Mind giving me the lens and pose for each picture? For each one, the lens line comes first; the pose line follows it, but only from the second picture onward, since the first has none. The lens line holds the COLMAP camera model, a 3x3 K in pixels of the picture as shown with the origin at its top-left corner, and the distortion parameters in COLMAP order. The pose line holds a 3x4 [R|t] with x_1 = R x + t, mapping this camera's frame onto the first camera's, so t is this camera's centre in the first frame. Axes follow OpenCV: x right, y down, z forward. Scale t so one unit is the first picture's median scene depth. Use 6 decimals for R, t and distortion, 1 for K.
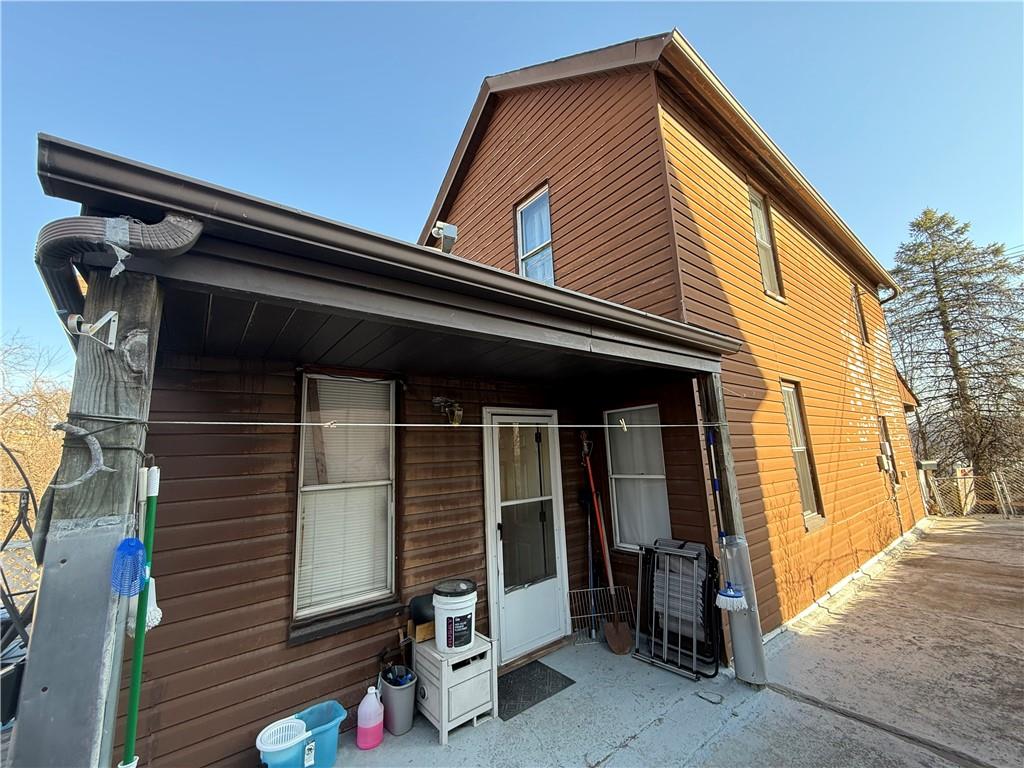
lens RADIAL K [[409.0, 0, 511.9], [0, 409.0, 383.4], [0, 0, 1]] dist [-0.001769, 0.001164]
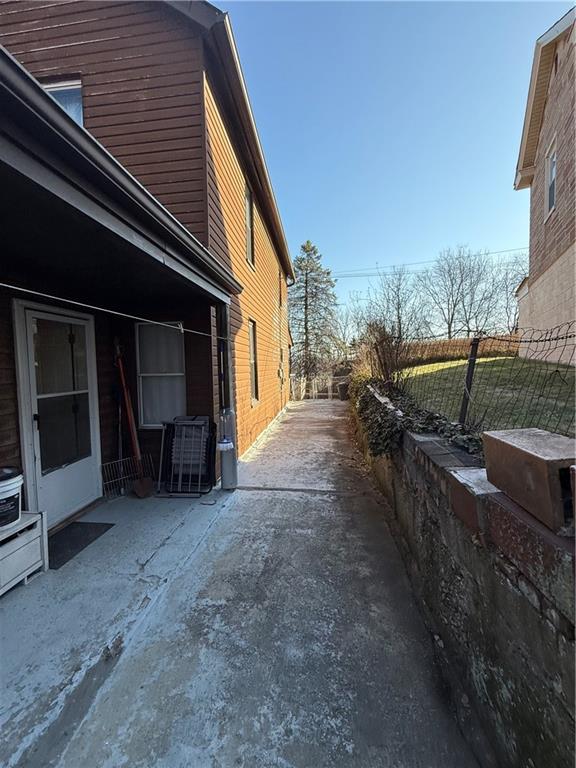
lens RADIAL K [[306.7, 0, 285.5], [0, 306.7, 382.9], [0, 0, 1]] dist [-0.001769, 0.001164]
pose [[0.696538, -0.004323, 0.717507, -0.137638], [-0.141522, 0.979510, 0.143288, 0.056758], [-0.703425, -0.201348, 0.681654, 0.030451]]
